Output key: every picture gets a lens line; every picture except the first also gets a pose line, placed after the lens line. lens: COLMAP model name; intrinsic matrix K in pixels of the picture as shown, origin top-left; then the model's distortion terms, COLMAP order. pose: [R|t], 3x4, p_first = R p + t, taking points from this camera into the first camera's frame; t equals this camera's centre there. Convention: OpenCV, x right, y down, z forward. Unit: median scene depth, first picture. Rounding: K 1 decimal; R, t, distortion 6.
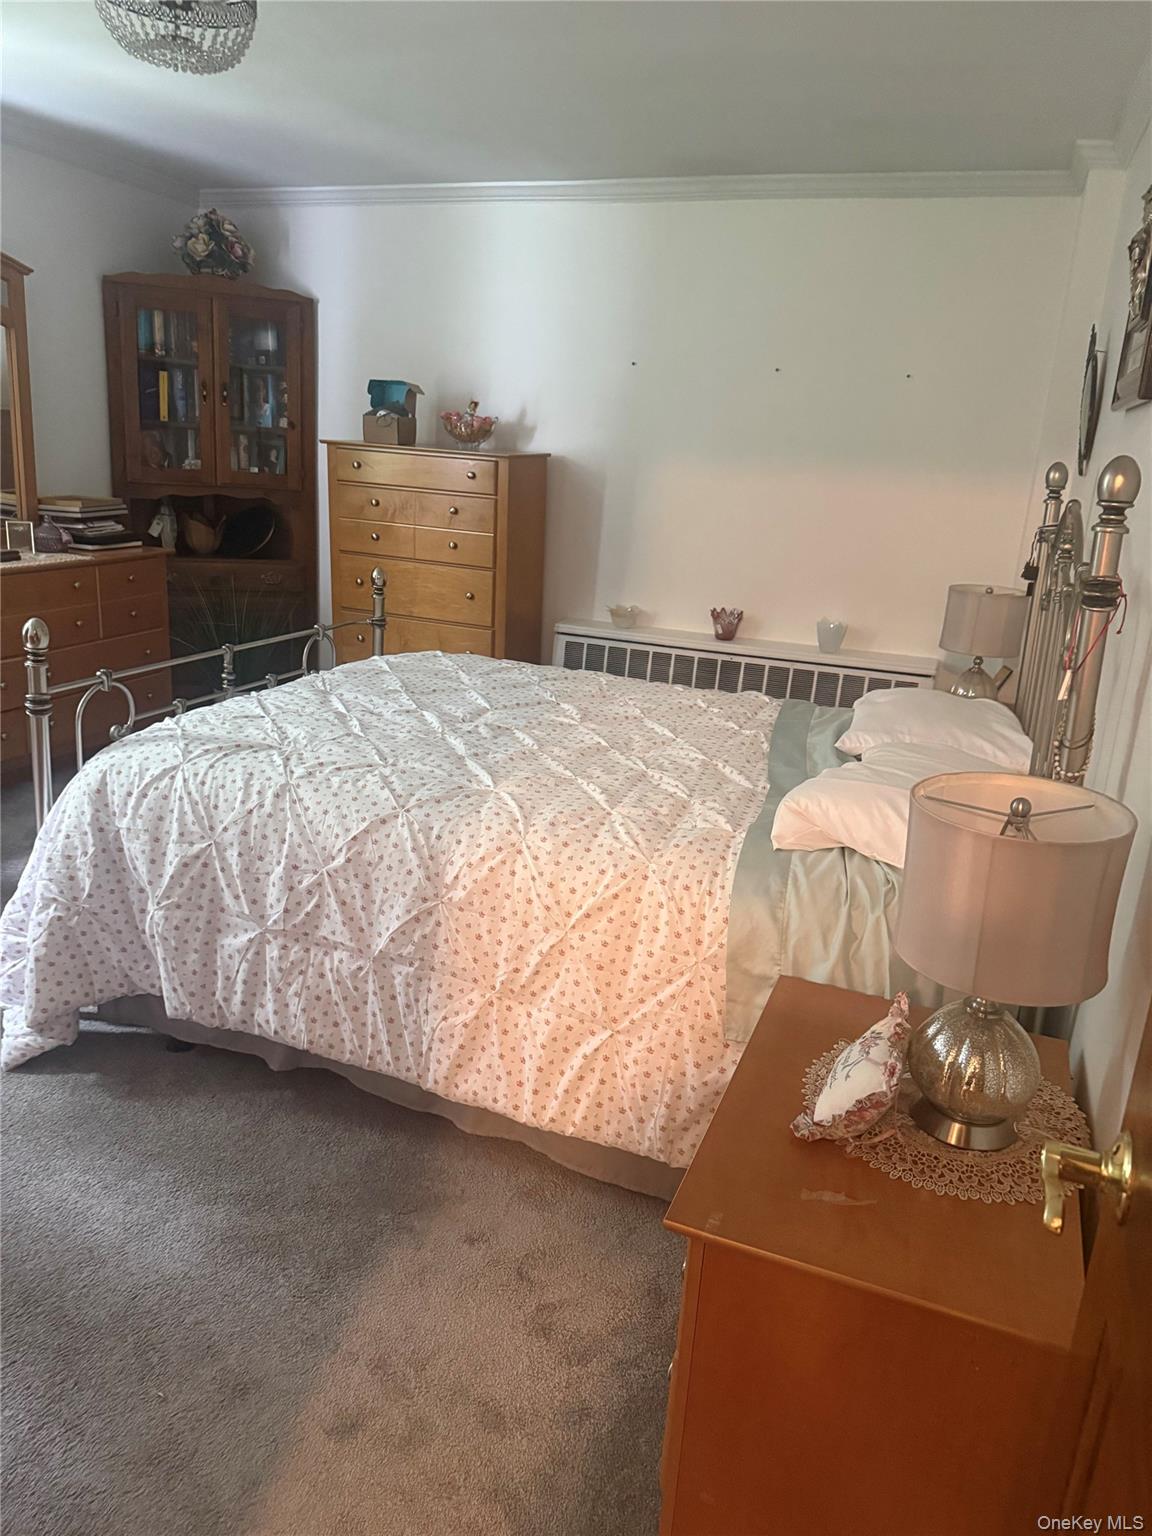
lens RADIAL K [[1100.9, 0, 583.1], [0, 1100.9, 766.6], [0, 0, 1]] dist [0.125434, -0.239148]
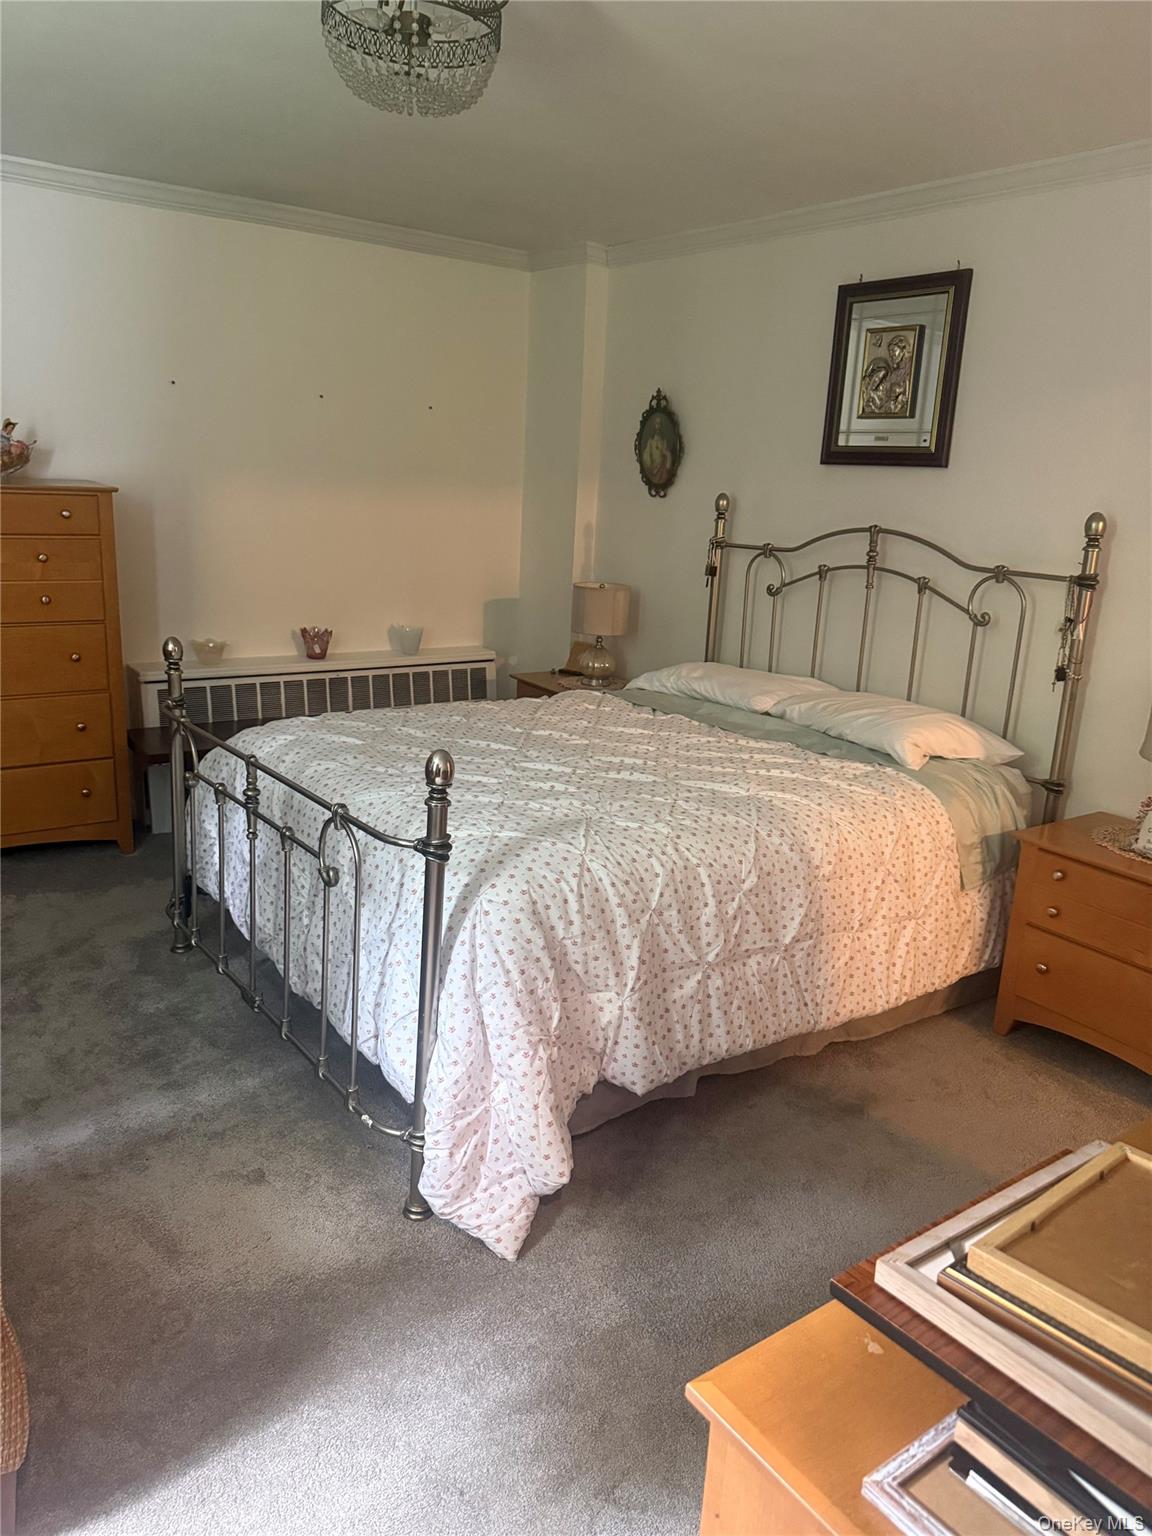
lens RADIAL K [[1100.9, 0, 583.1], [0, 1100.9, 766.6], [0, 0, 1]] dist [0.125434, -0.239148]
pose [[0.537025, -0.246495, 0.806749, -1.175232], [0.219728, 0.964217, 0.148343, -0.232472], [-0.814447, 0.097601, 0.571970, 0.449634]]
